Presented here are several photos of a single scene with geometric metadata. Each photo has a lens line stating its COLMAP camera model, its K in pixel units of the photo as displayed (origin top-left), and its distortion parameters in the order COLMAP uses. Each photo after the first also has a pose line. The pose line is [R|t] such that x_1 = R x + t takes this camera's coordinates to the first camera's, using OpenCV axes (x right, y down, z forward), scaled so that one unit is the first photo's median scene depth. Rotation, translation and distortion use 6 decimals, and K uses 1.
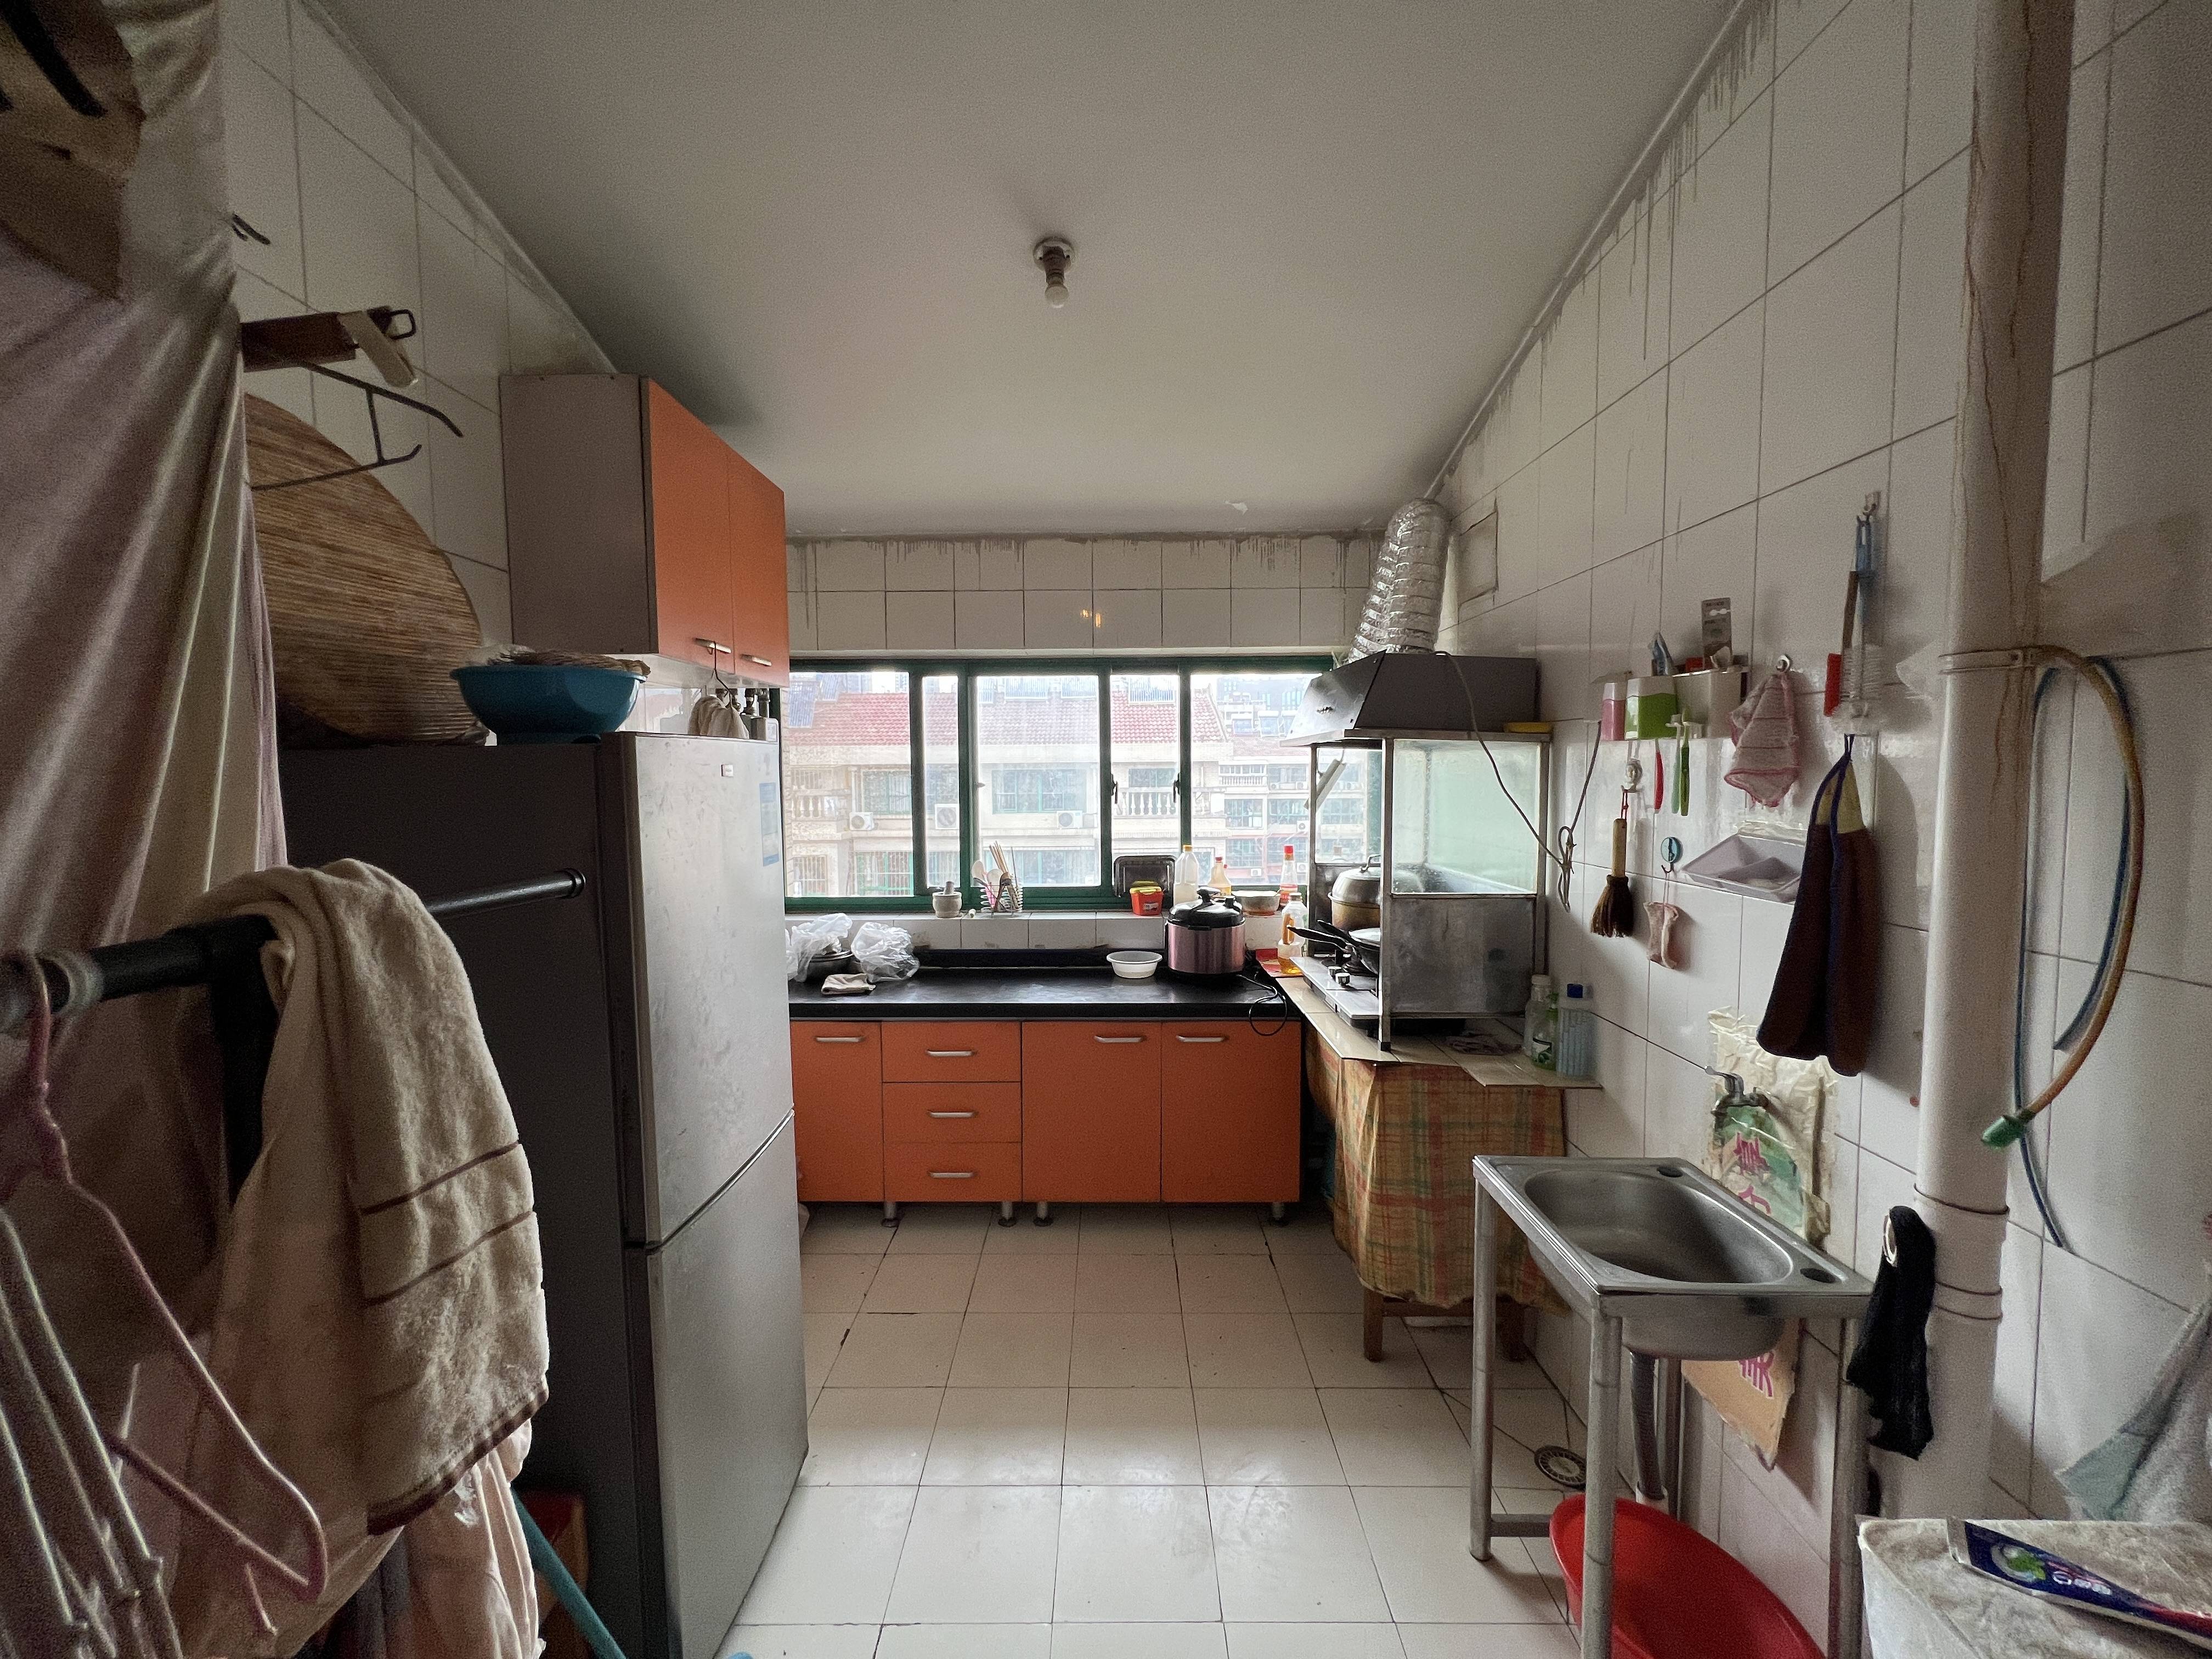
lens RADIAL K [[895.7, 0, 1100.5], [0, 895.7, 824.8], [0, 0, 1]] dist [0.002418, 0.000010]
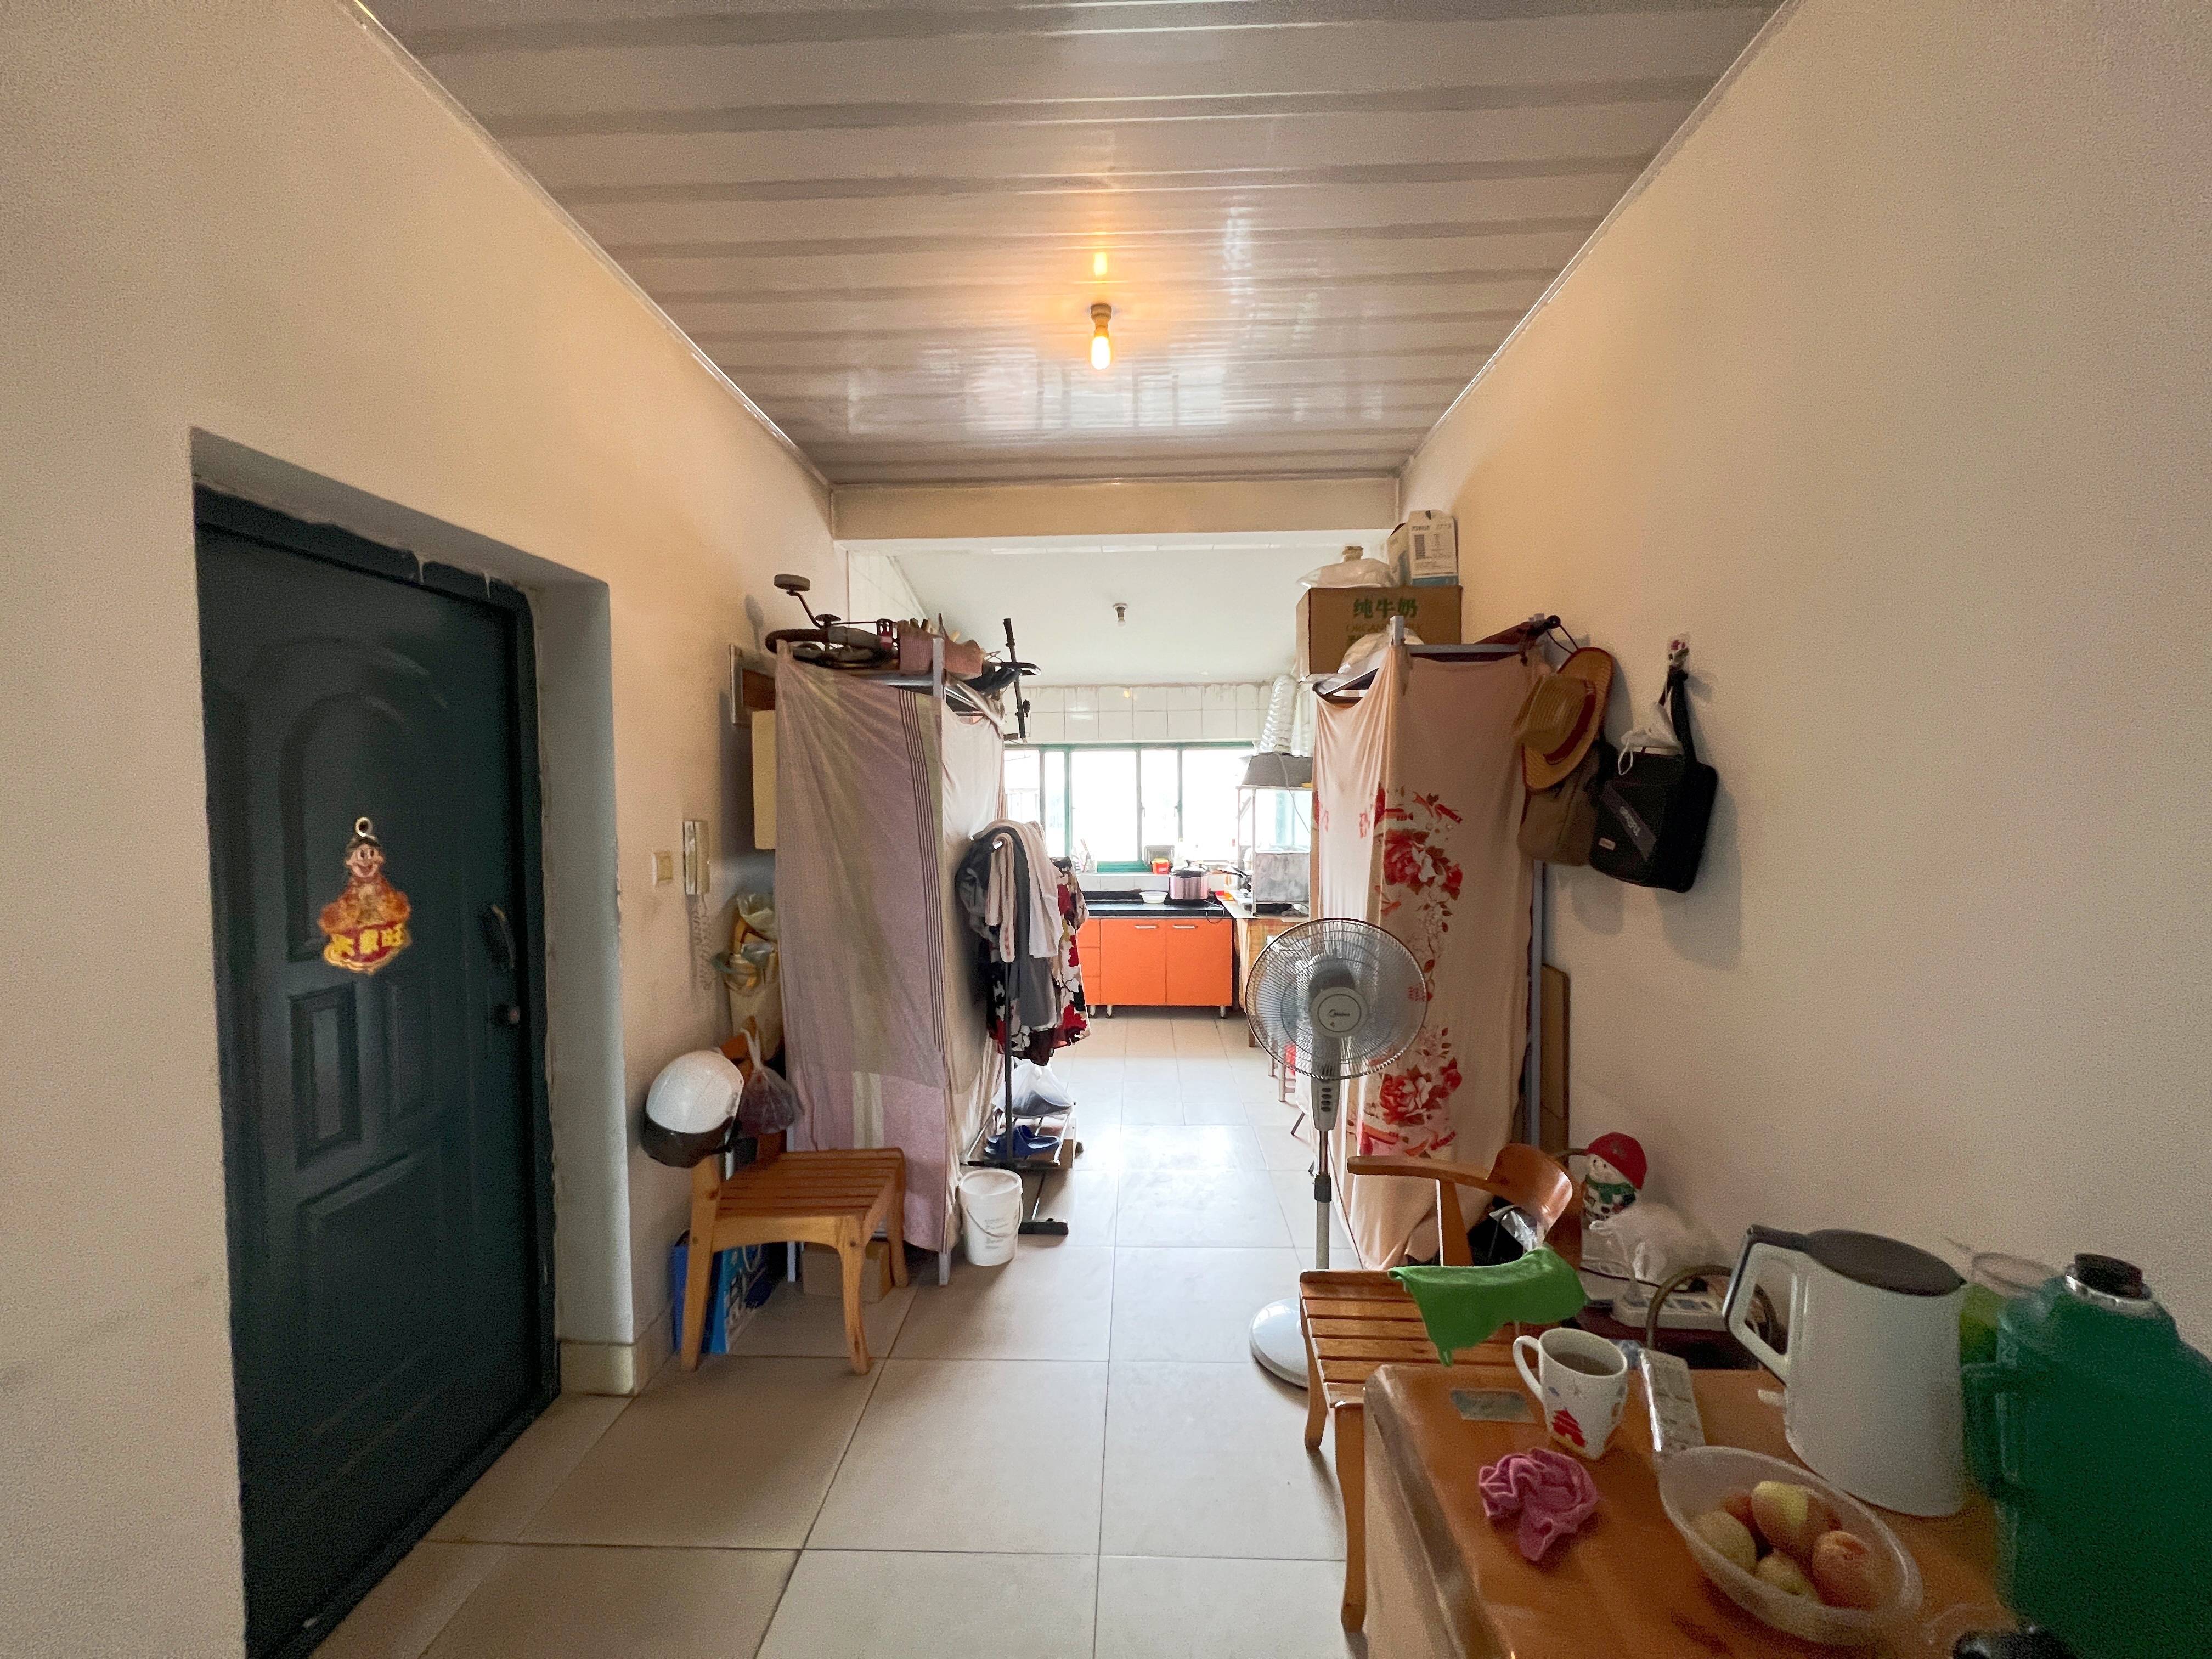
lens RADIAL K [[895.7, 0, 1108.1], [0, 895.7, 826.0], [0, 0, 1]] dist [0.002418, 0.000010]
pose [[0.999819, -0.001095, -0.018969, -0.026777], [0.000766, 0.999849, -0.017342, 0.030329], [0.018985, 0.017324, 0.999670, -1.011833]]
